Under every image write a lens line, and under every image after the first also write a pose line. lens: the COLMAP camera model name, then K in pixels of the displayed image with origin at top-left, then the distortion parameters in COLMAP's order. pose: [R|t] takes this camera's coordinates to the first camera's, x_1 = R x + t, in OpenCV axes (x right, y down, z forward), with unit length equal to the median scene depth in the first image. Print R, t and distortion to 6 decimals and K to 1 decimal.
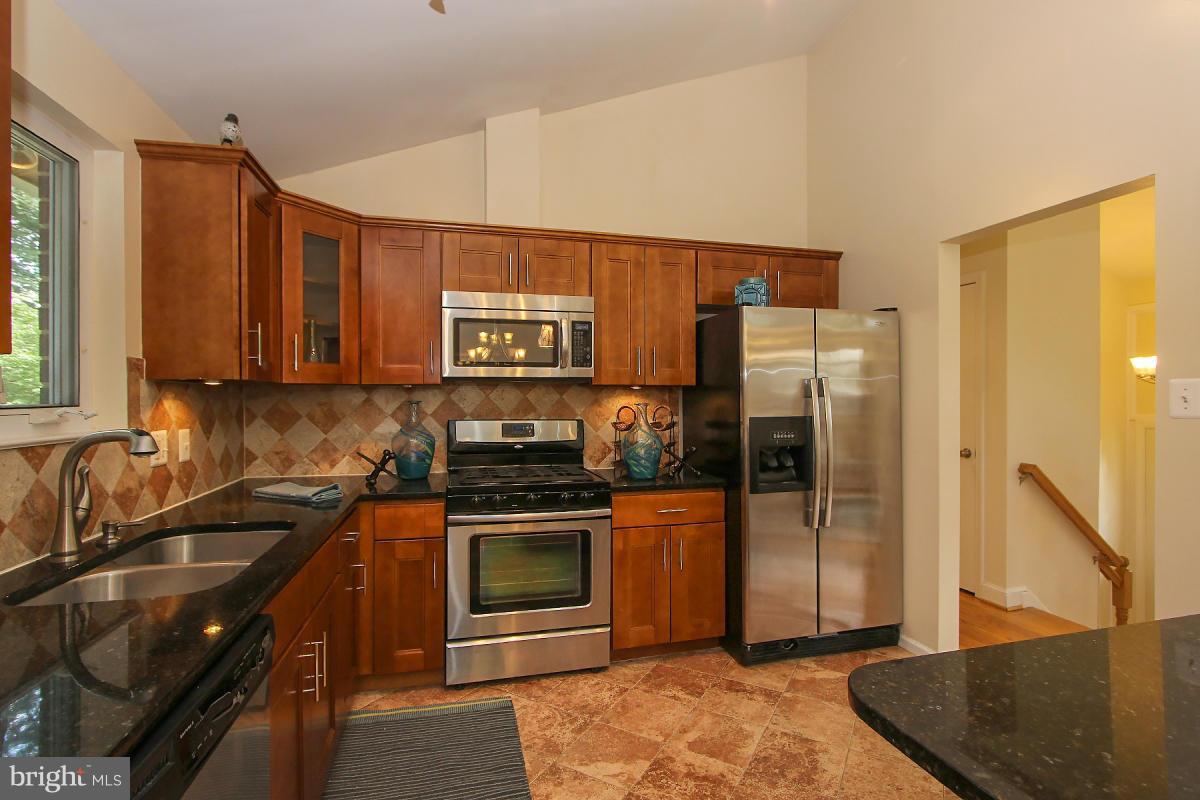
lens RADIAL K [[569.9, 0, 600.0], [0, 569.9, 400.0], [0, 0, 1]] dist [-0.020508, -0.000124]
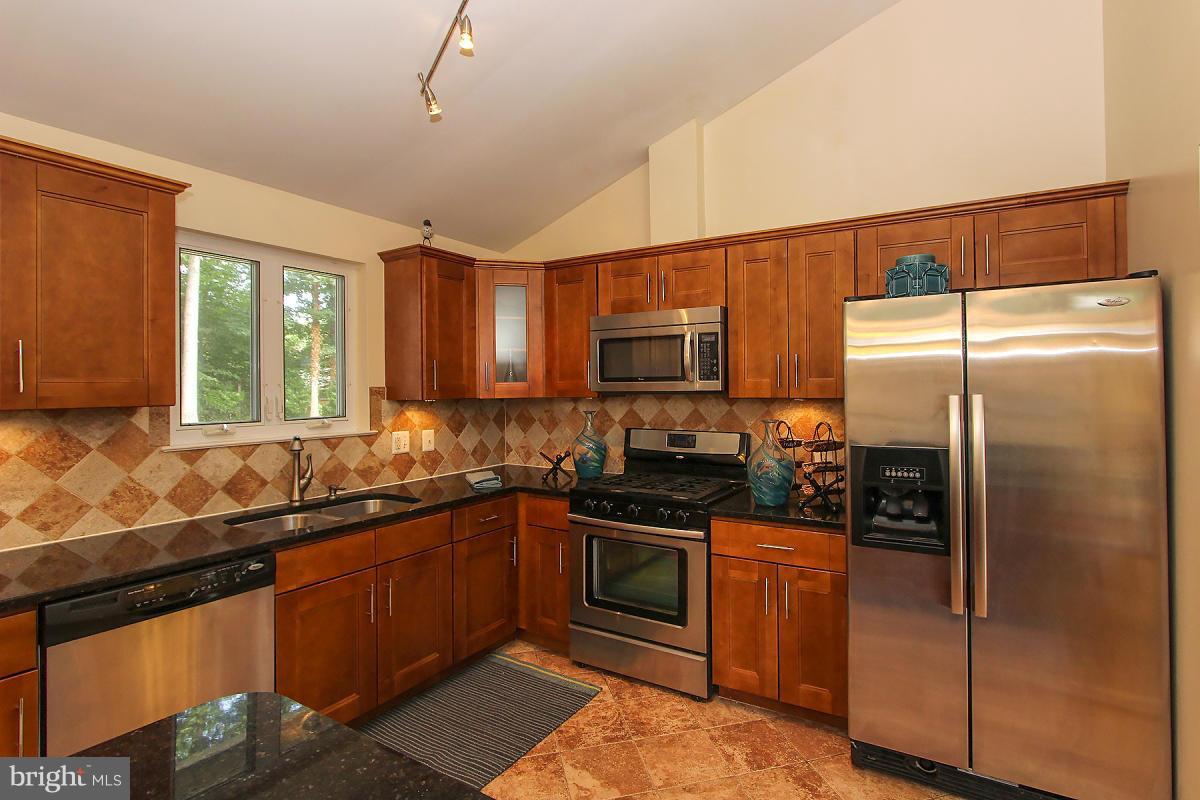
lens RADIAL K [[579.0, 0, 624.1], [0, 579.0, 383.3], [0, 0, 1]] dist [-0.013318, -0.000379]
pose [[0.704519, -0.007132, -0.709649, 0.582407], [0.003279, 0.999972, -0.006794, -0.048220], [0.709677, 0.002460, 0.704523, 0.217848]]
